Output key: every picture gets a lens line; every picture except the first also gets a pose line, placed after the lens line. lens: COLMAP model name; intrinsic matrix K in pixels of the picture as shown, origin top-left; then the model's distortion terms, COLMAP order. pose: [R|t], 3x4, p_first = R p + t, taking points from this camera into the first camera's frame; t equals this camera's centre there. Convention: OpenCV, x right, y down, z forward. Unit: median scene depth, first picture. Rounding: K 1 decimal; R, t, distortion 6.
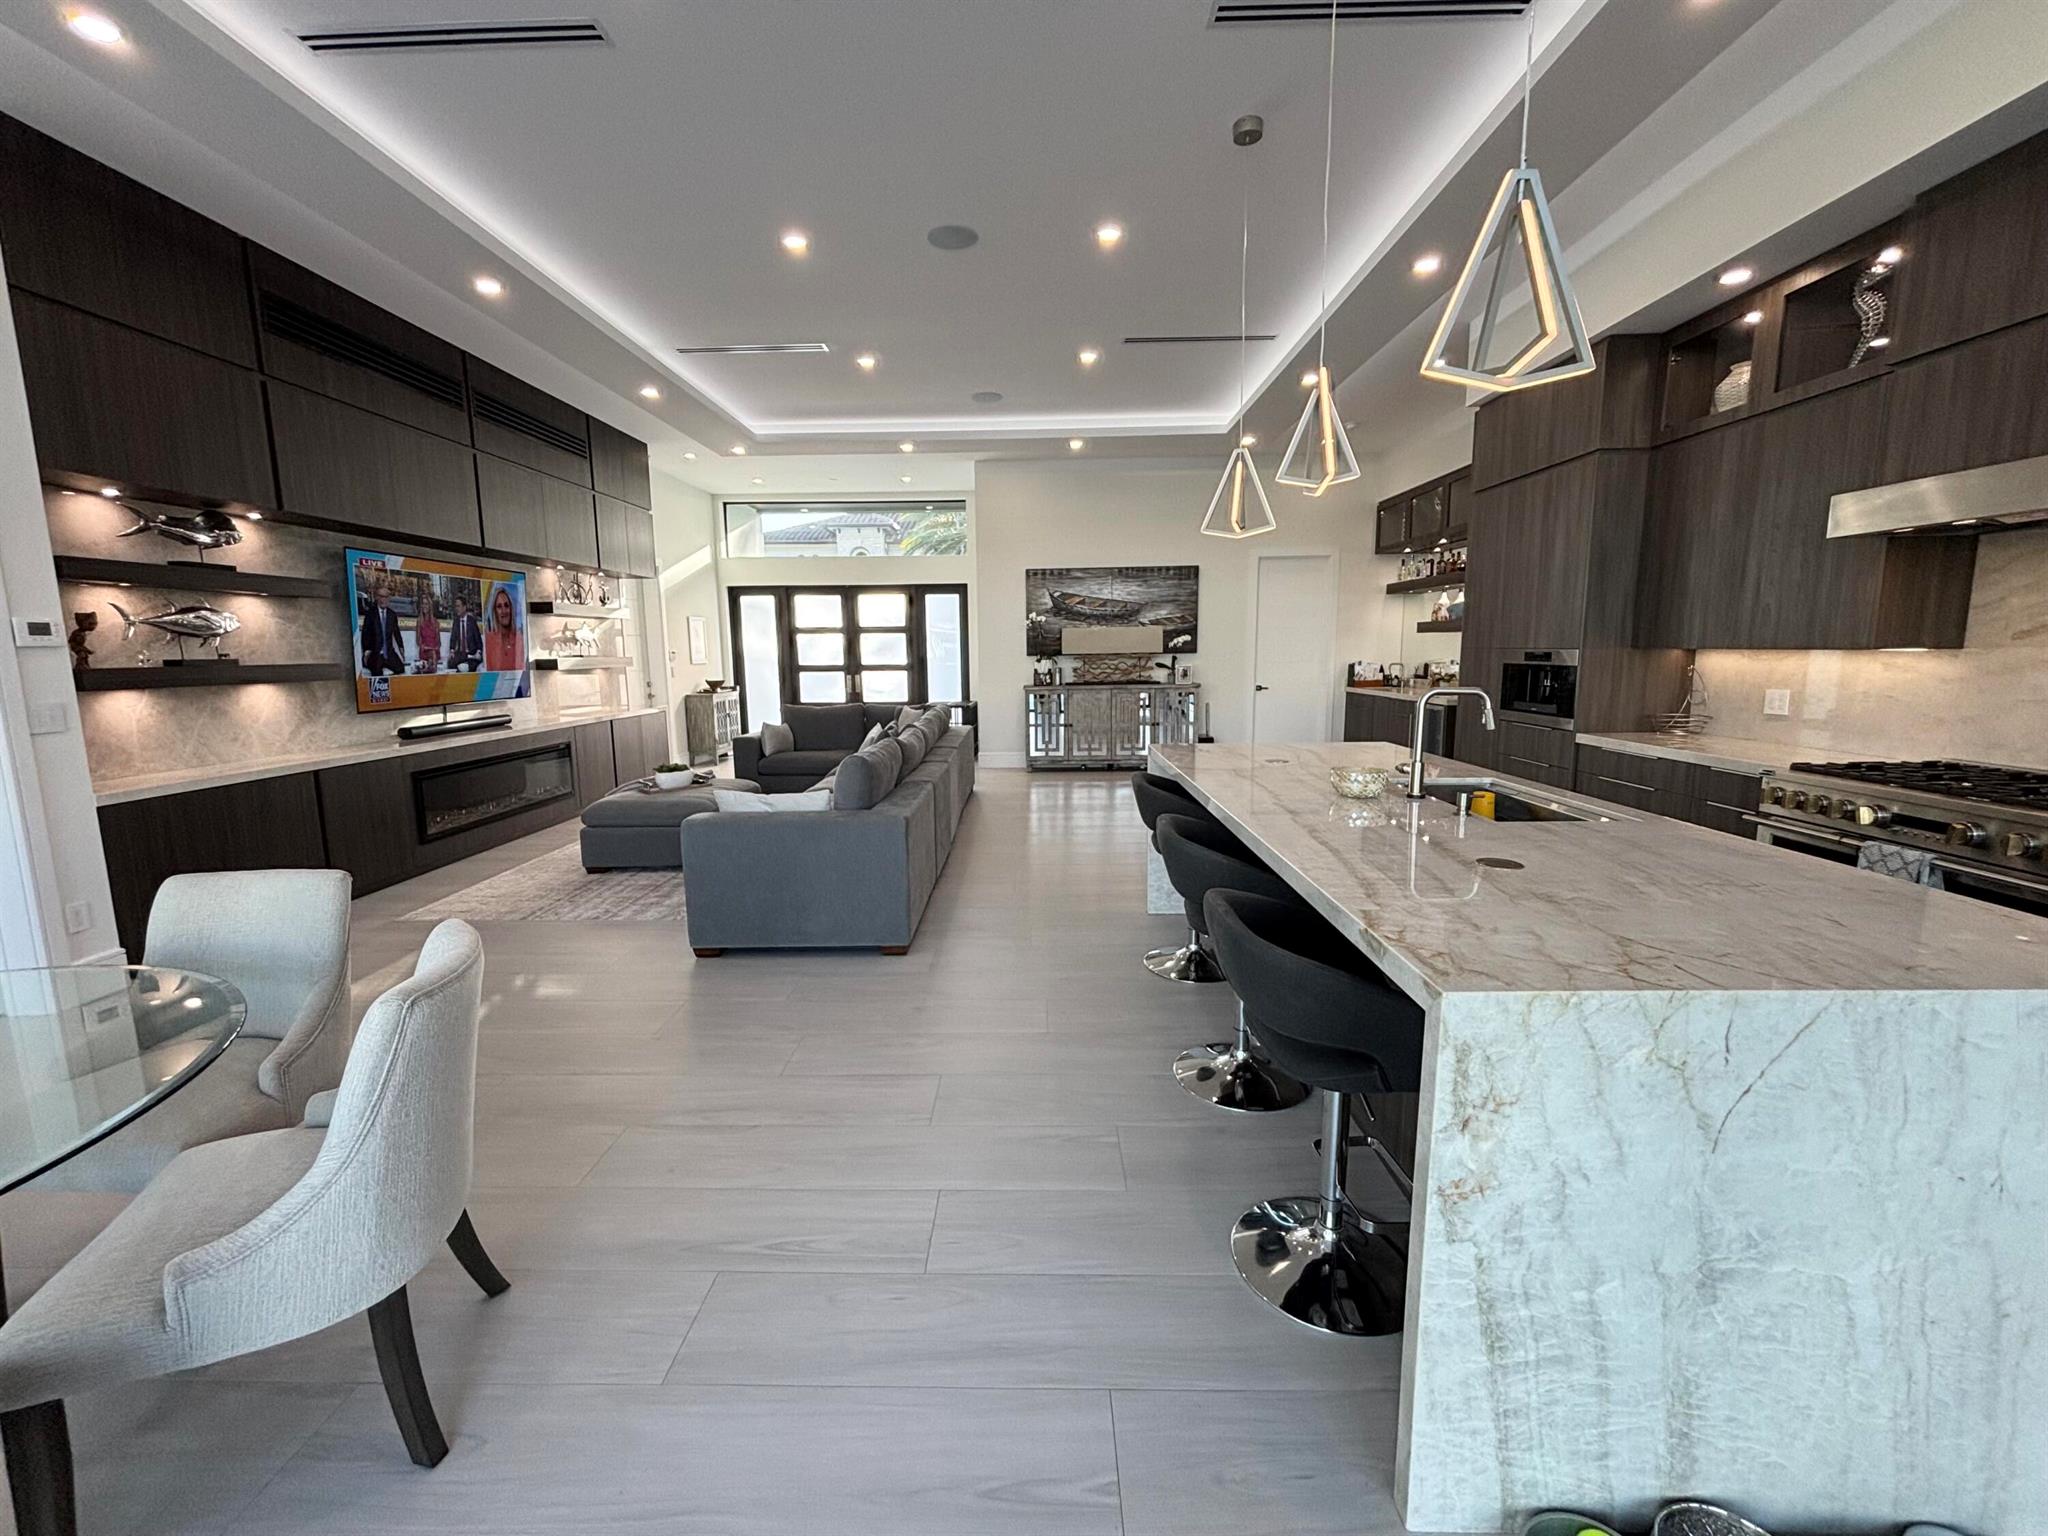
lens RADIAL K [[823.8, 0, 1023.3], [0, 823.8, 768.8], [0, 0, 1]] dist [0.002672, -0.001491]
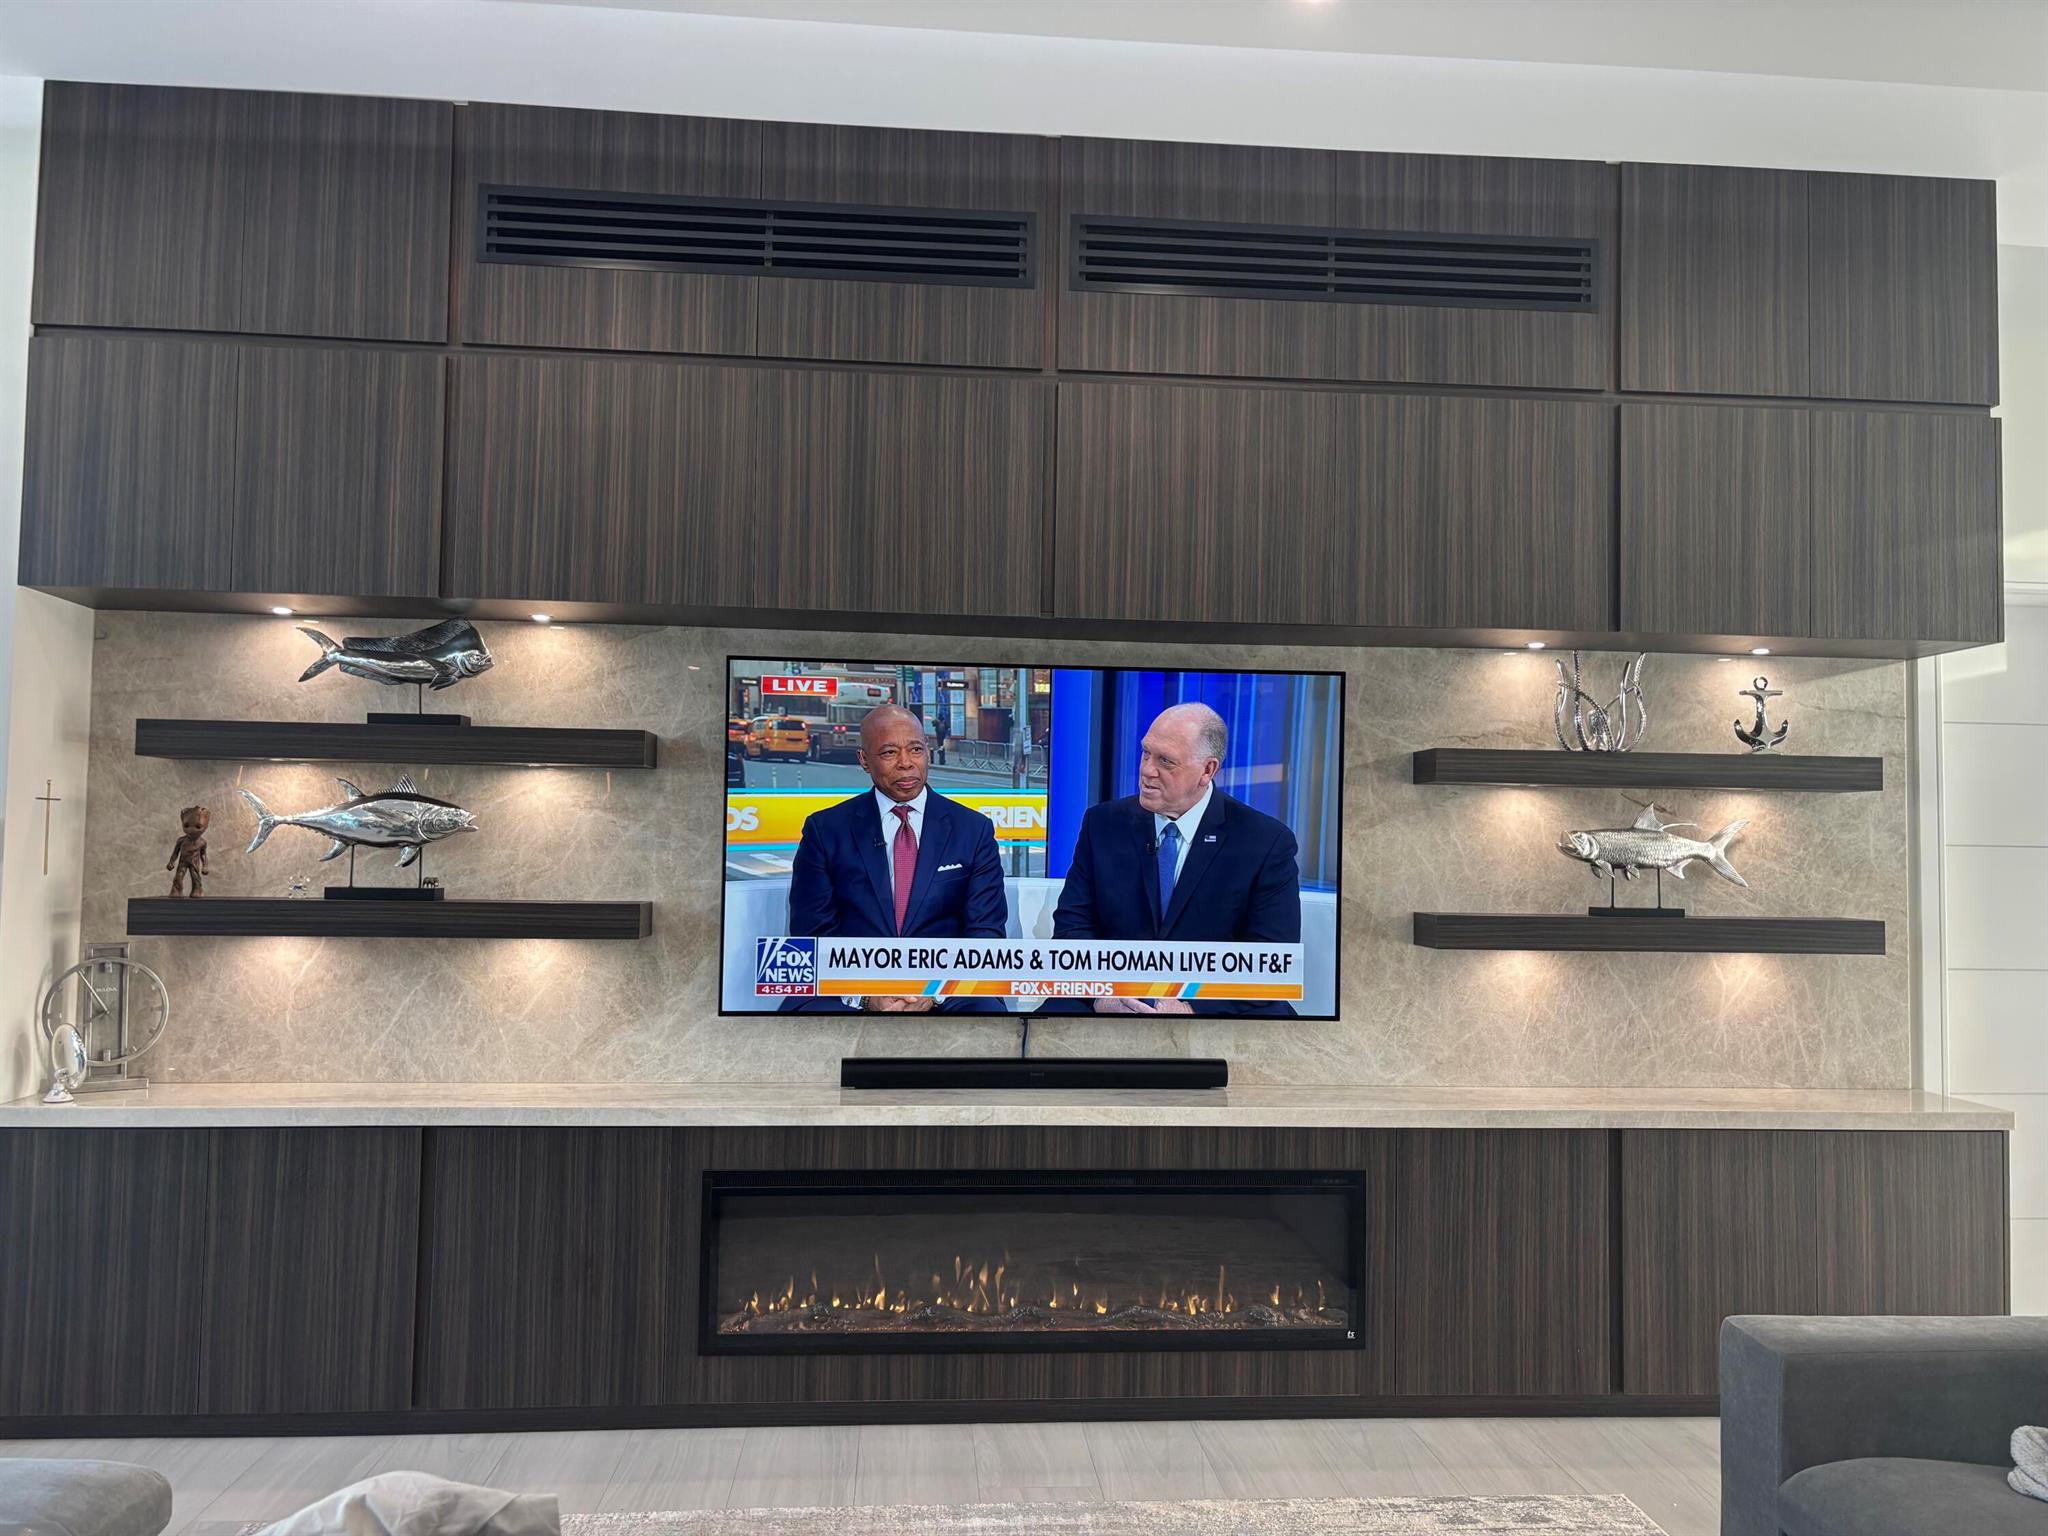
lens RADIAL K [[1543.2, 0, 1082.4], [0, 1543.2, 802.4], [0, 0, 1]] dist [0.058871, -0.053863]
pose [[0.101793, -0.046356, -0.993725, 0.068702], [-0.160355, 0.985086, -0.062379, -0.171832], [0.981797, 0.165698, 0.092841, 1.175304]]
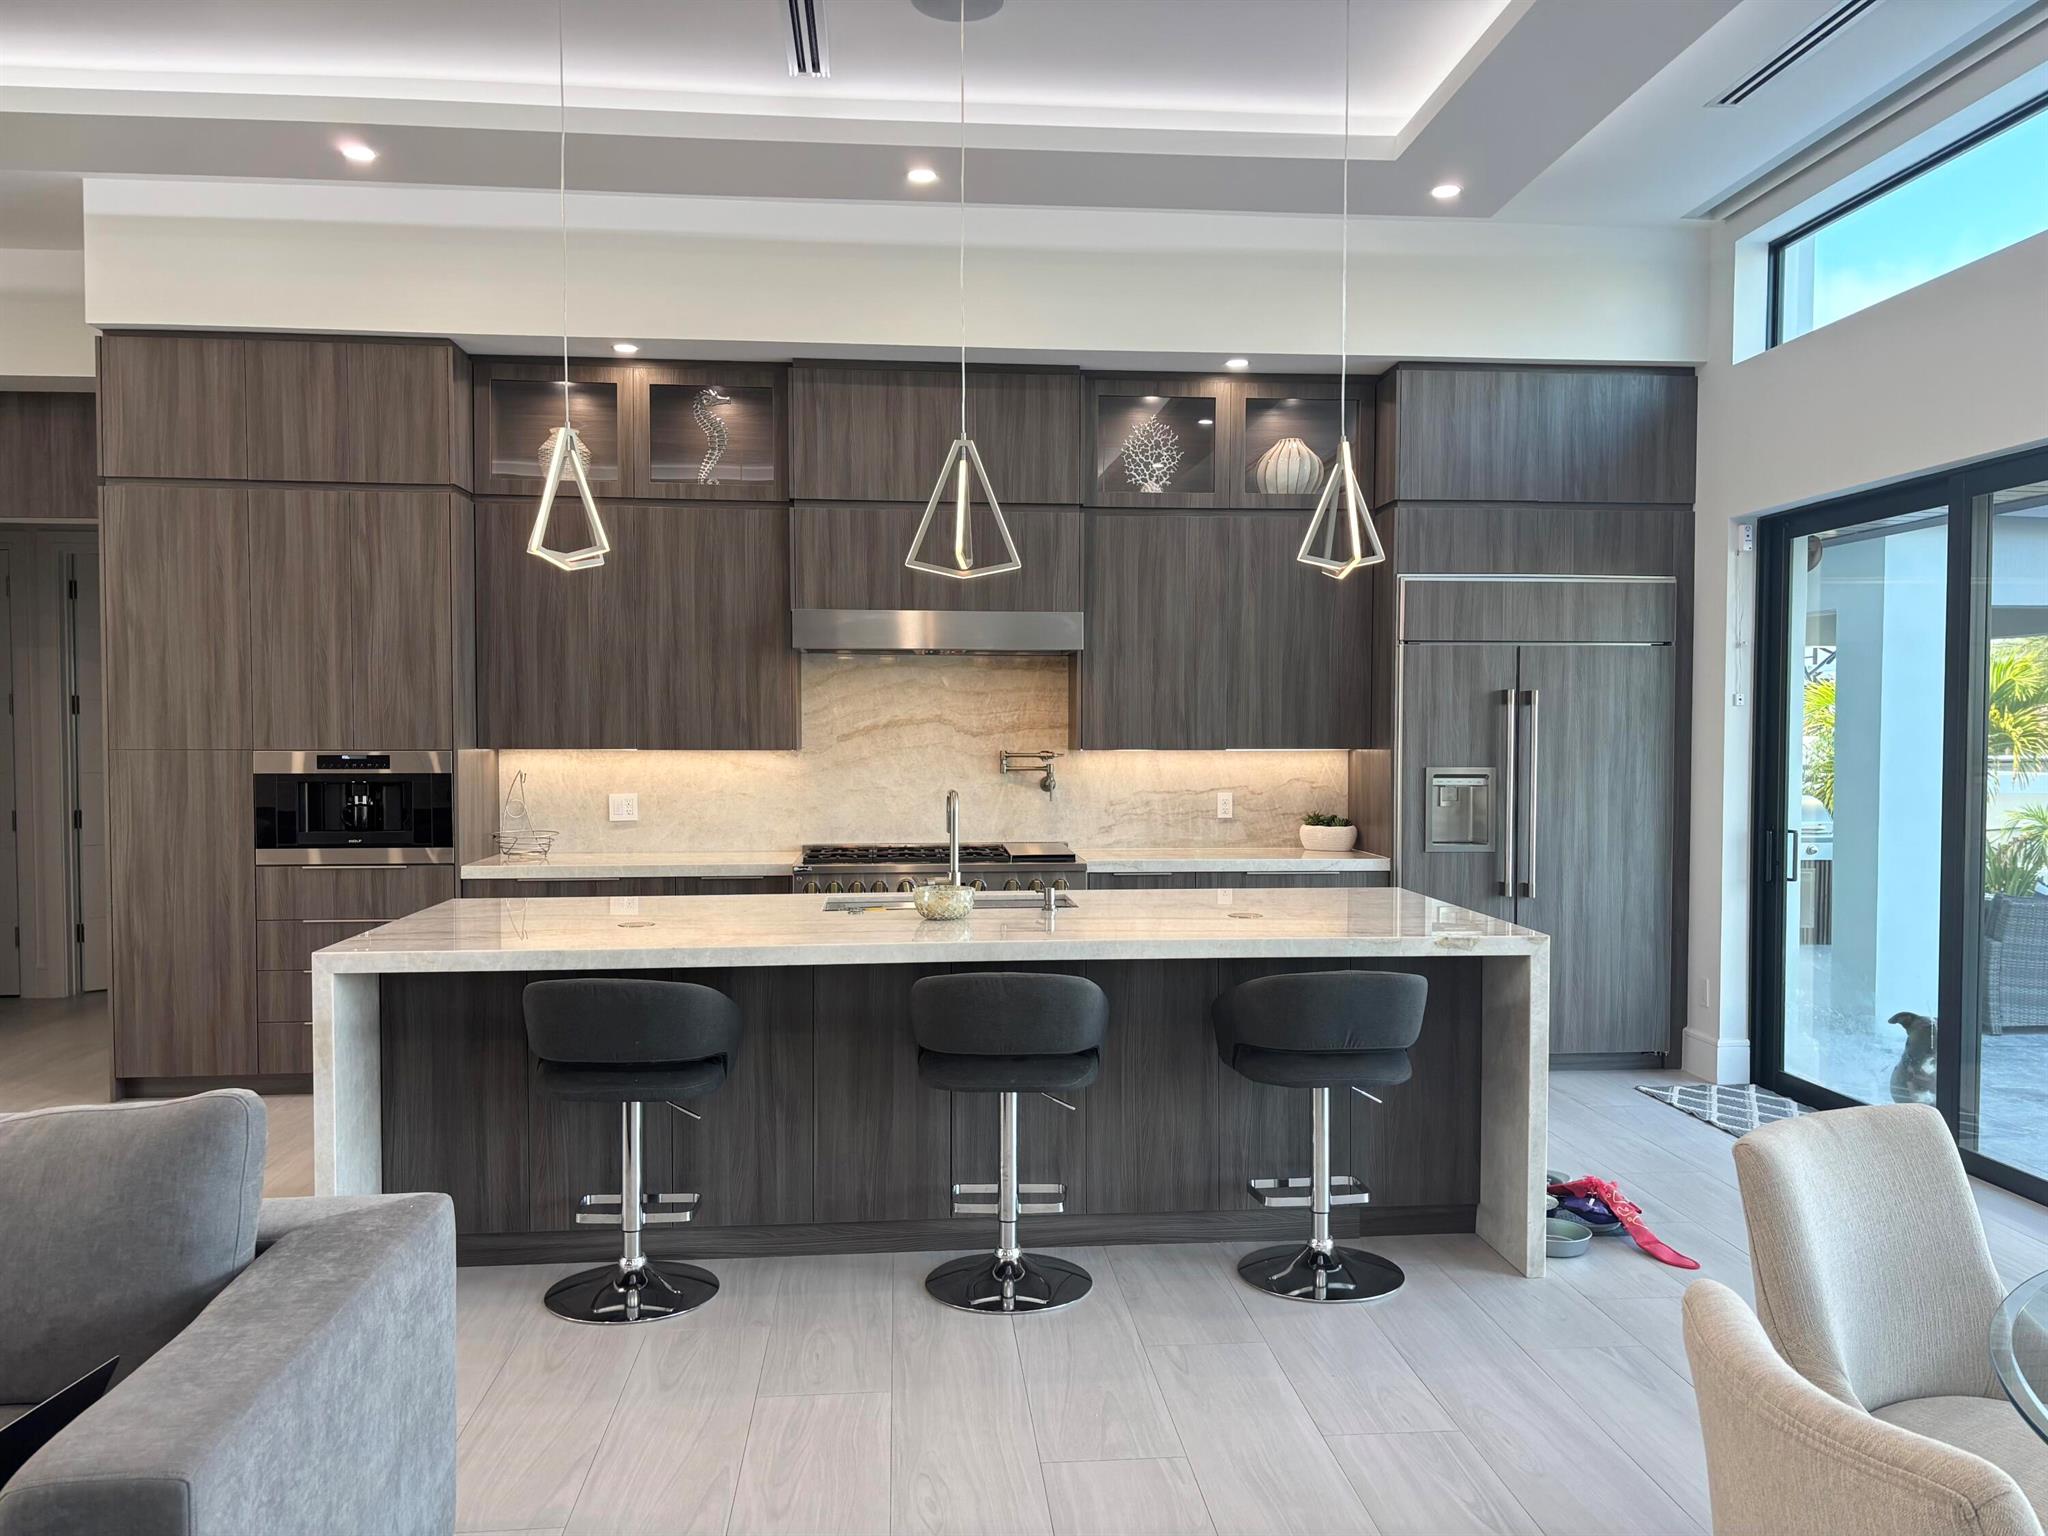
lens RADIAL K [[1543.2, 0, 1032.4], [0, 1543.2, 778.6], [0, 0, 1]] dist [0.058871, -0.053863]
pose [[-0.103190, -0.022101, 0.994416, -0.690757], [0.143829, 0.988914, 0.036904, -0.091919], [-0.984208, 0.146834, -0.098867, 0.602022]]
